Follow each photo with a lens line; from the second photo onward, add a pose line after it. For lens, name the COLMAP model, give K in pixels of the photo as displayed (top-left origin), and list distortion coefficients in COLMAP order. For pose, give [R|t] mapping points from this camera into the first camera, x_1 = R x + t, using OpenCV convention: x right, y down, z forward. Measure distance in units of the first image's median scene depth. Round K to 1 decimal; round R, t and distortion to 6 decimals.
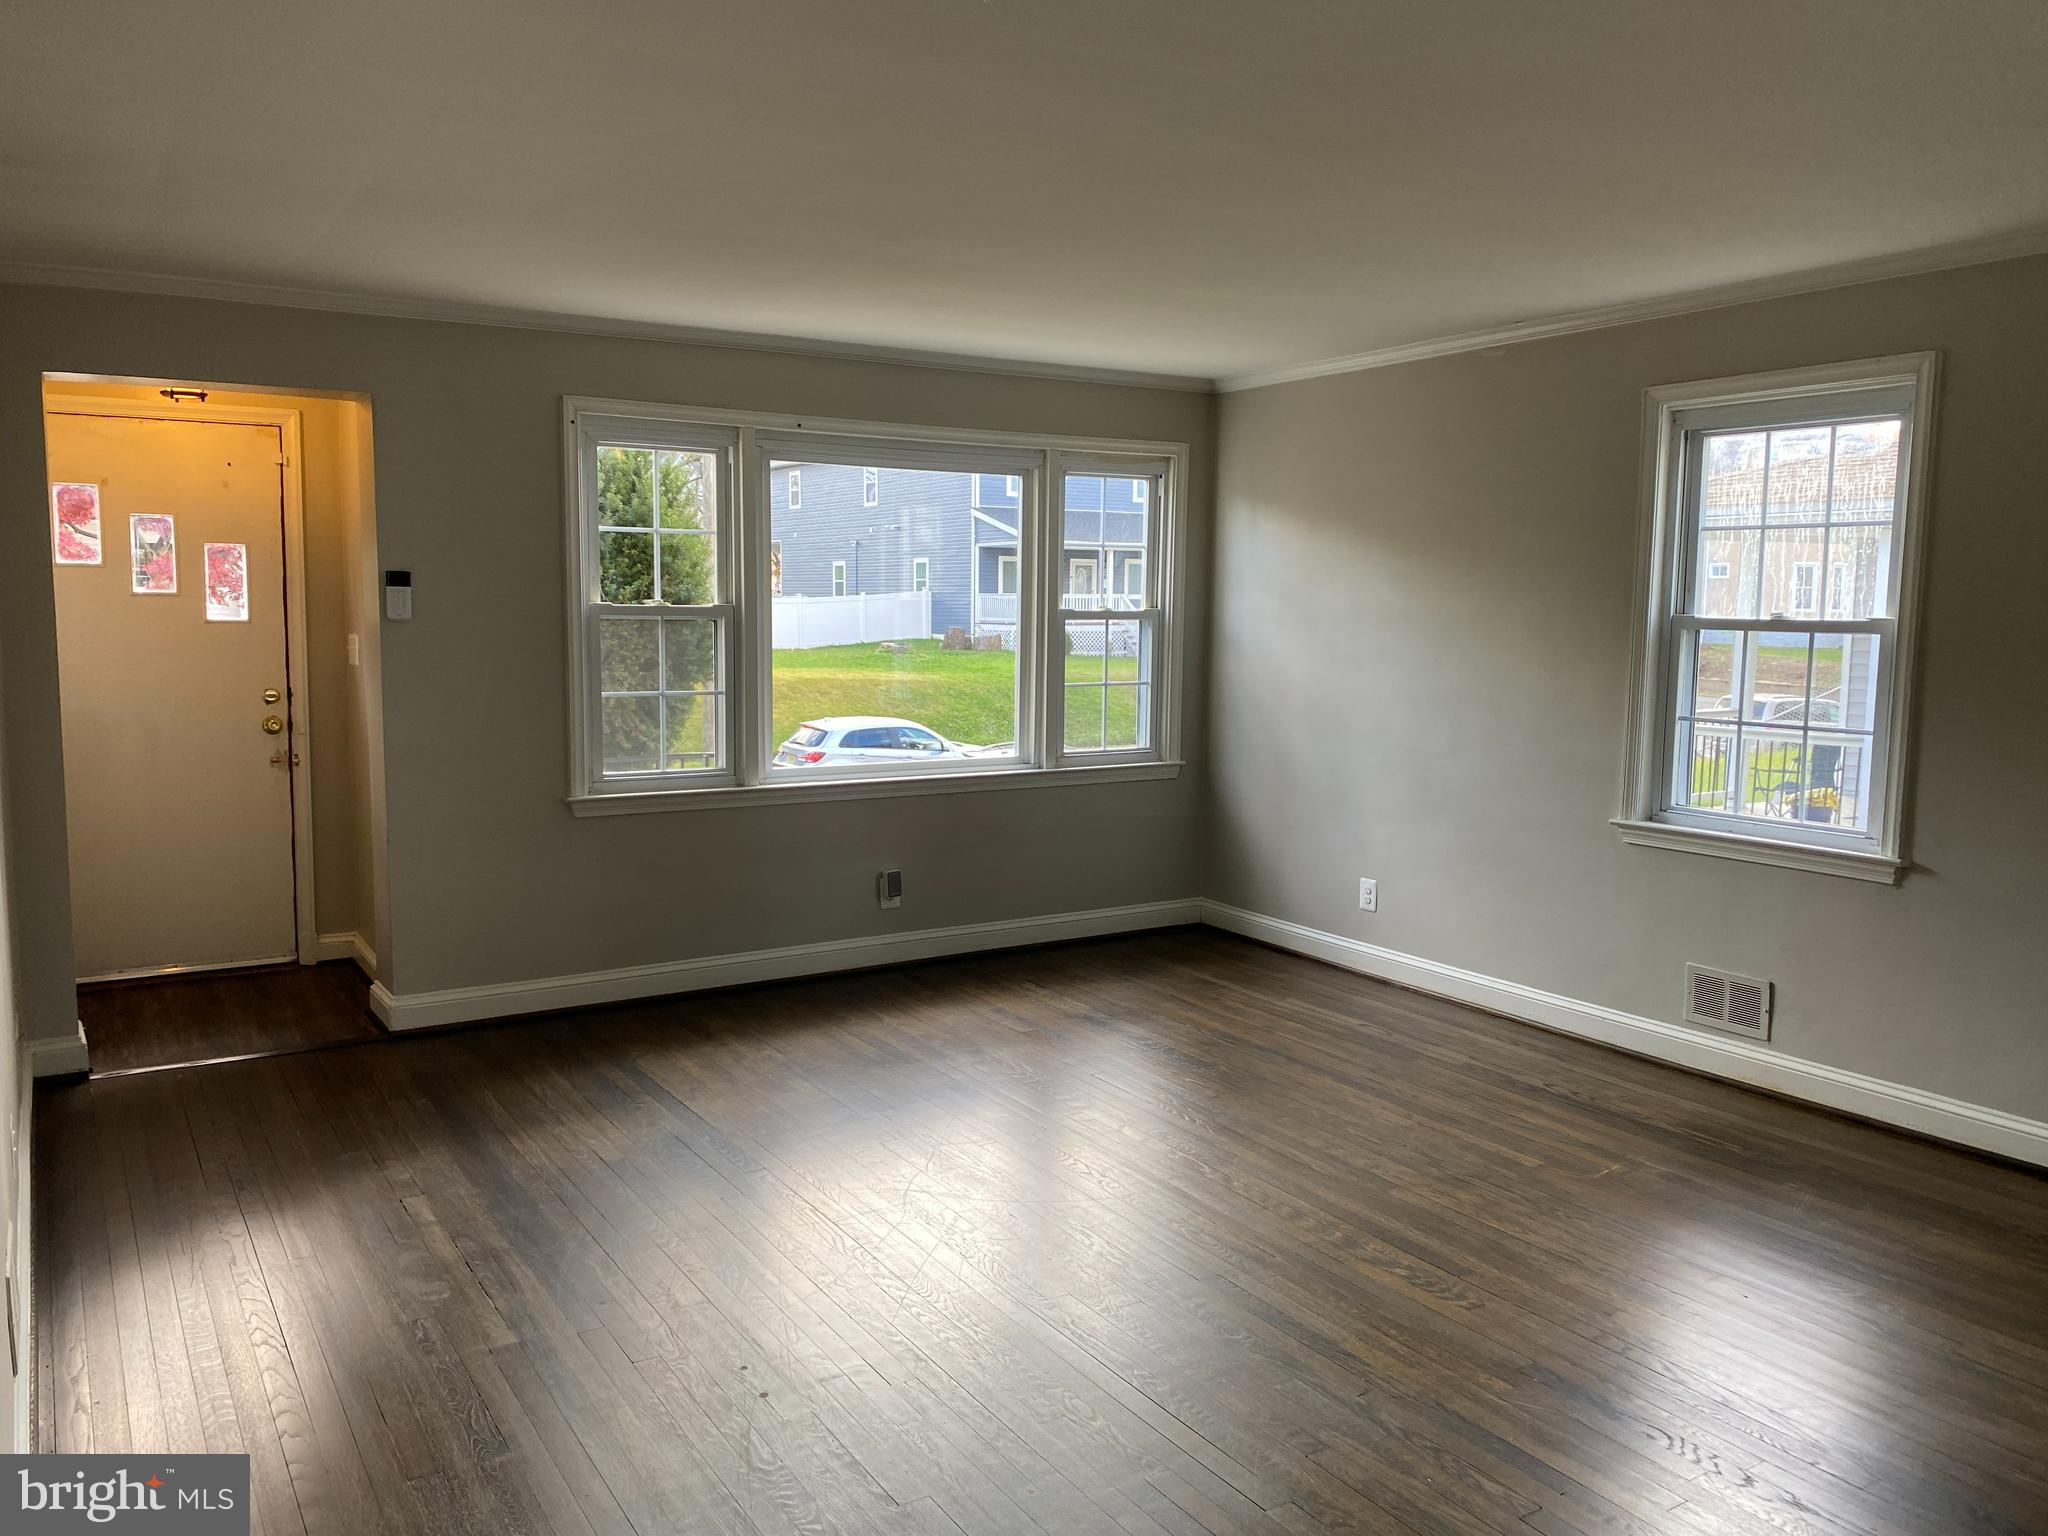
lens RADIAL K [[1562.8, 0, 1033.2], [0, 1562.8, 761.5], [0, 0, 1]] dist [0.049176, -0.036076]
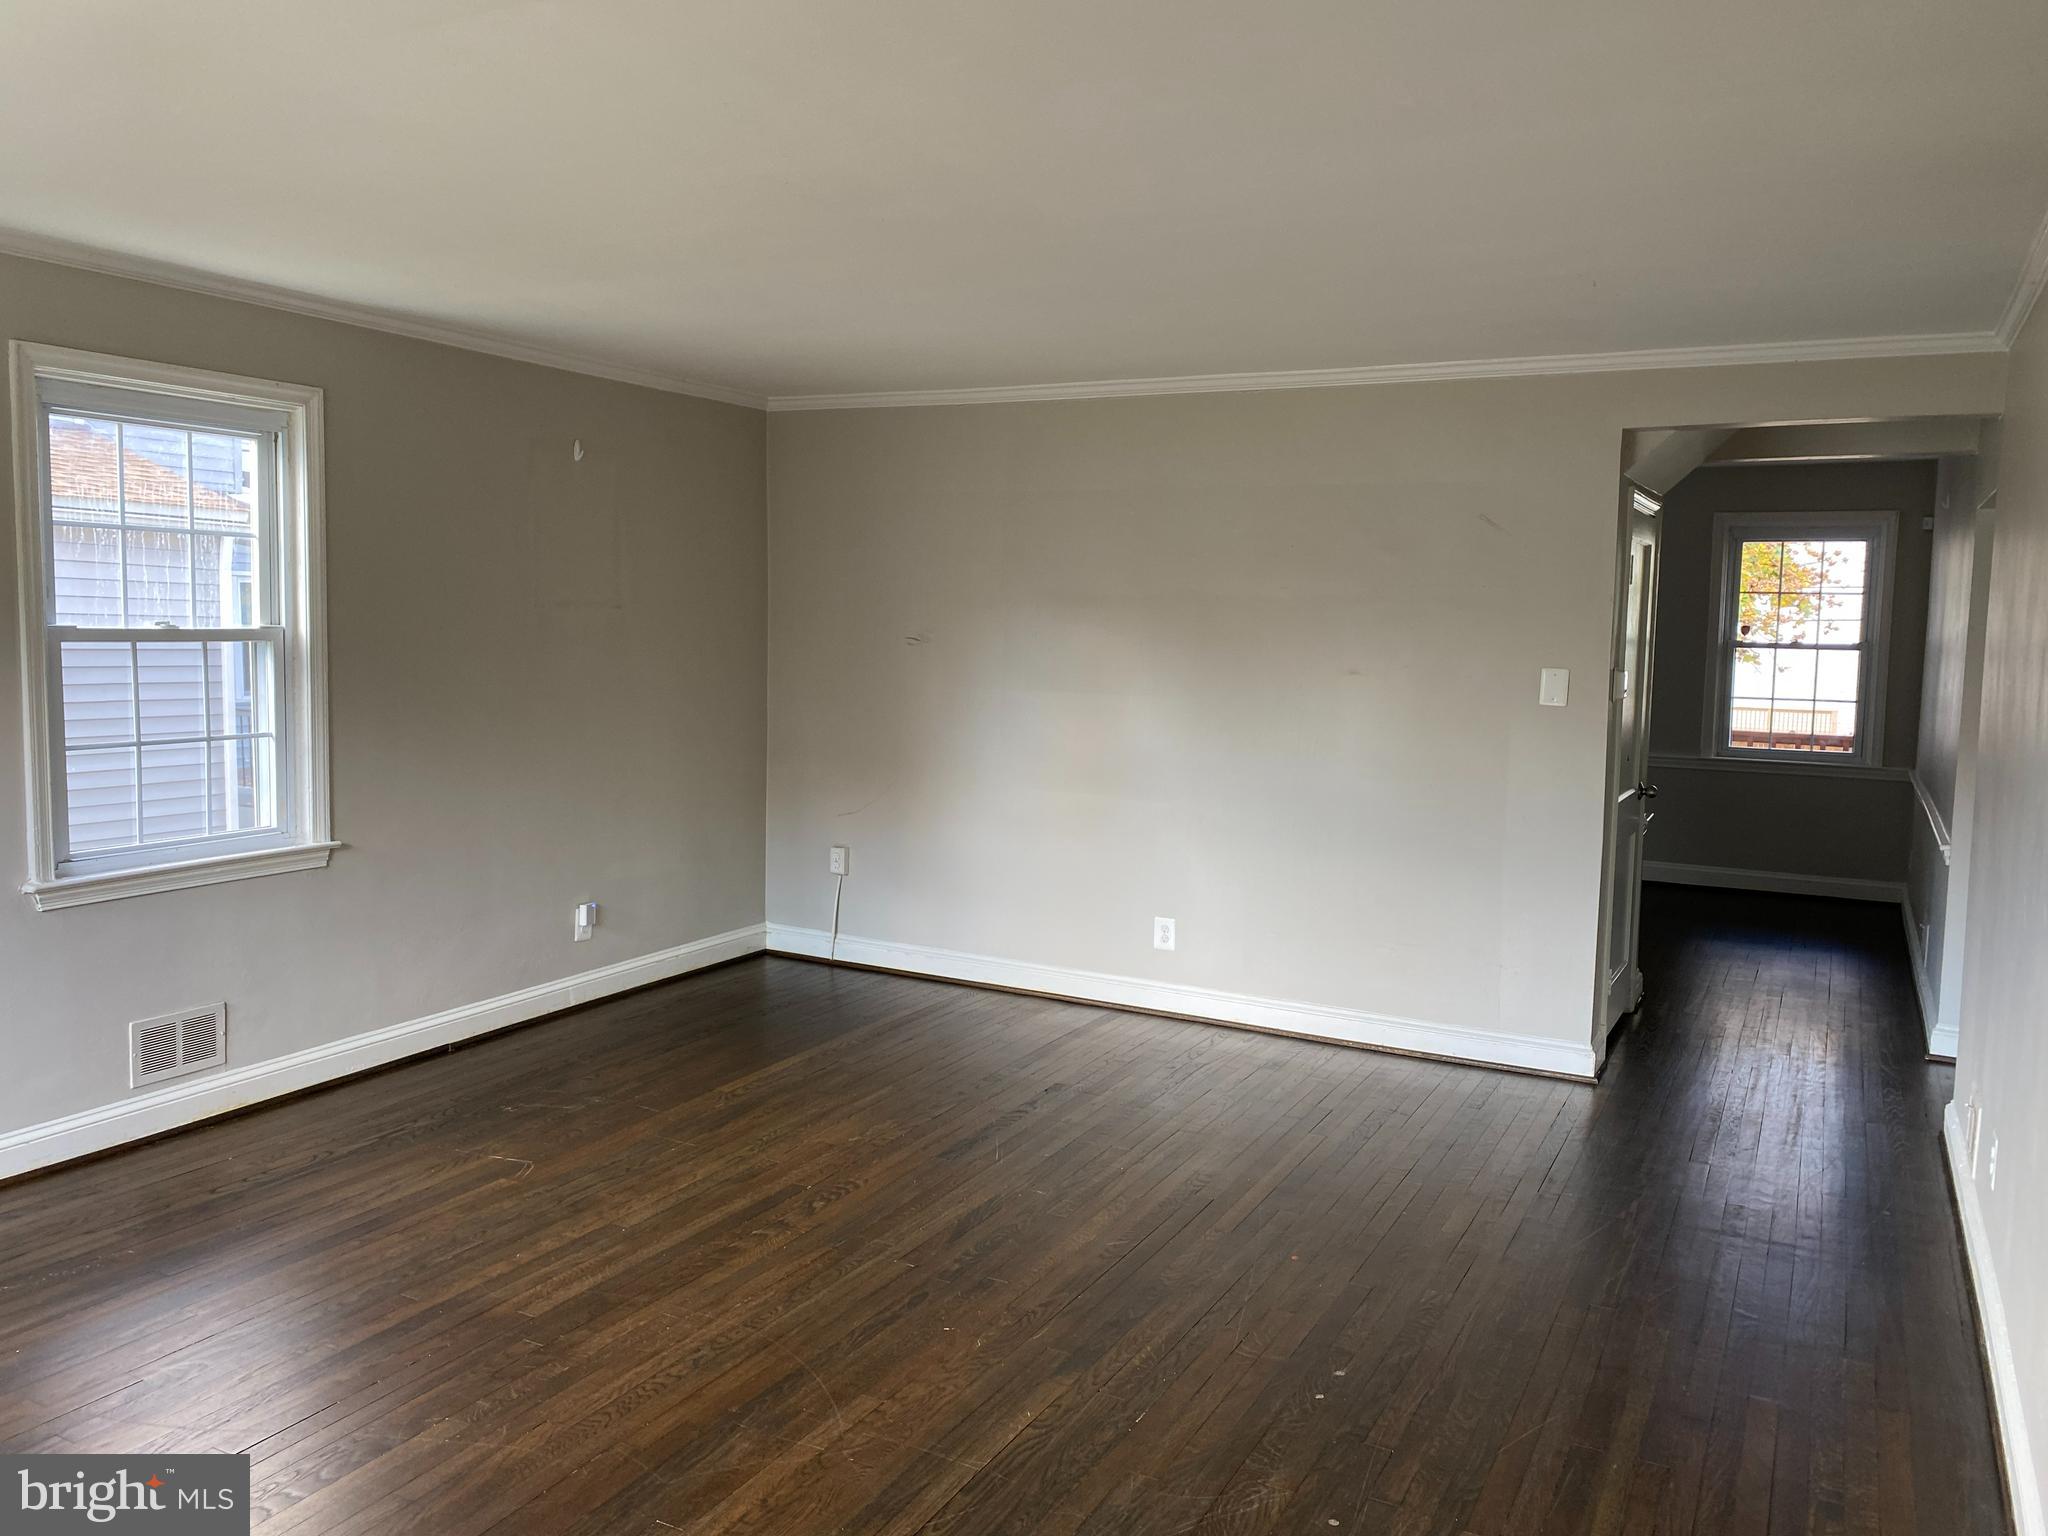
lens RADIAL K [[1562.8, 0, 1029.3], [0, 1562.8, 766.5], [0, 0, 1]] dist [0.049176, -0.036076]
pose [[-0.478528, -0.110591, 0.871080, -0.618770], [0.069004, 0.984233, 0.162864, -0.130976], [-0.875357, 0.138043, -0.463352, 1.027804]]
